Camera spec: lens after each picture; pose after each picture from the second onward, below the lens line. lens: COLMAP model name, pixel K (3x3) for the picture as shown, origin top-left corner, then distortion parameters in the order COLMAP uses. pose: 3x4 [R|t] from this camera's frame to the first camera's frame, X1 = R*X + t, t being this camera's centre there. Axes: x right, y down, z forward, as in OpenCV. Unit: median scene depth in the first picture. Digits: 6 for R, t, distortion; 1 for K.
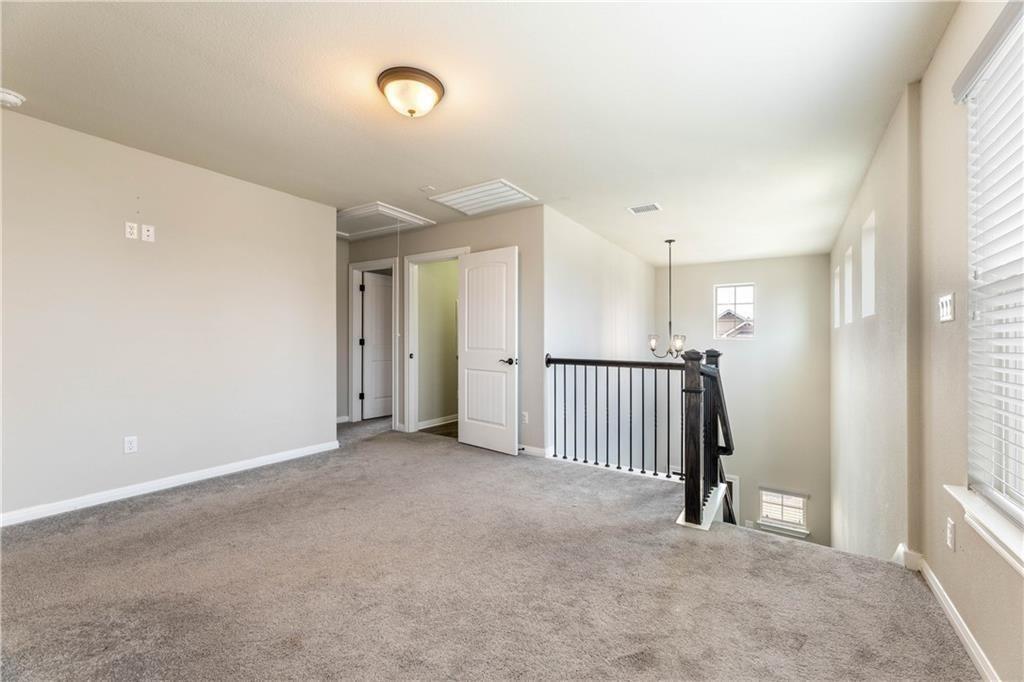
lens RADIAL K [[416.7, 0, 517.7], [0, 416.7, 344.2], [0, 0, 1]] dist [-0.001627, 0.000111]
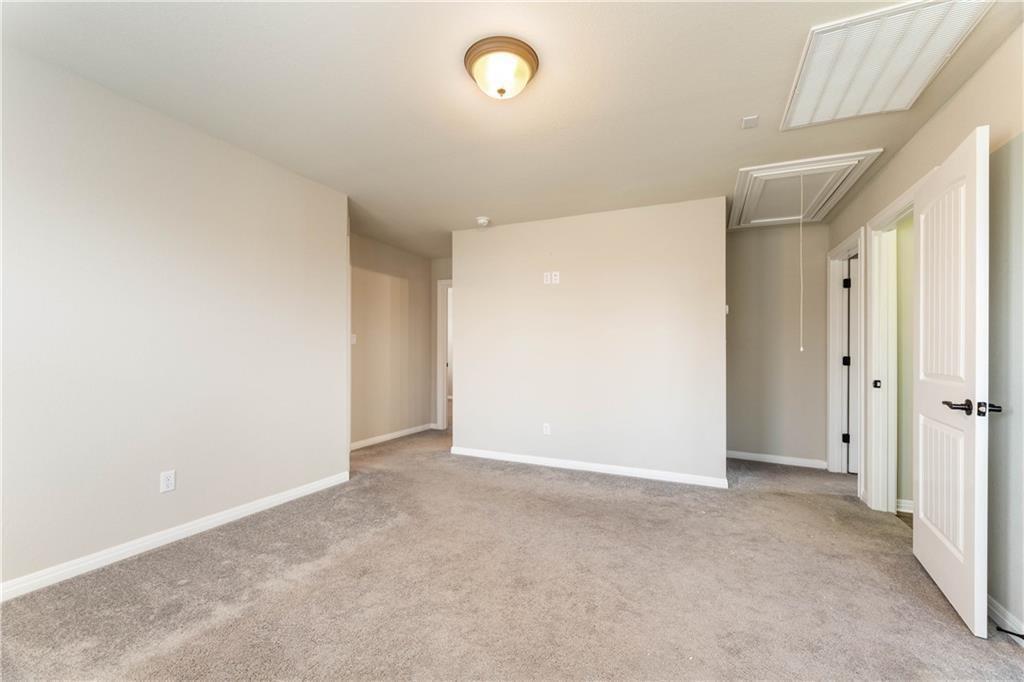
lens RADIAL K [[416.7, 0, 505.2], [0, 416.7, 363.4], [0, 0, 1]] dist [-0.001627, 0.000111]
pose [[0.142982, 0.016375, -0.989590, 0.363404], [-0.017320, 0.999751, 0.014040, -0.001001], [0.989574, 0.015132, 0.143230, 0.519947]]
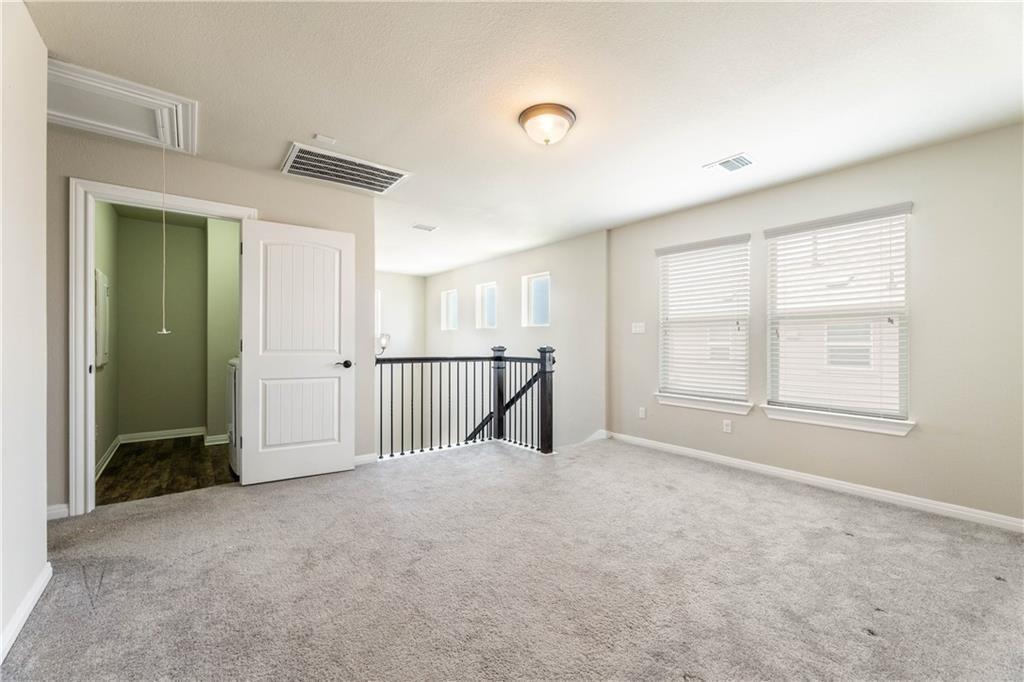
lens RADIAL K [[416.7, 0, 511.4], [0, 416.7, 342.1], [0, 0, 1]] dist [-0.001627, 0.000111]
pose [[0.317630, -0.008631, 0.948175, -0.752167], [0.003522, 0.999962, 0.007923, -0.010670], [-0.948208, 0.000823, 0.317649, 0.403333]]
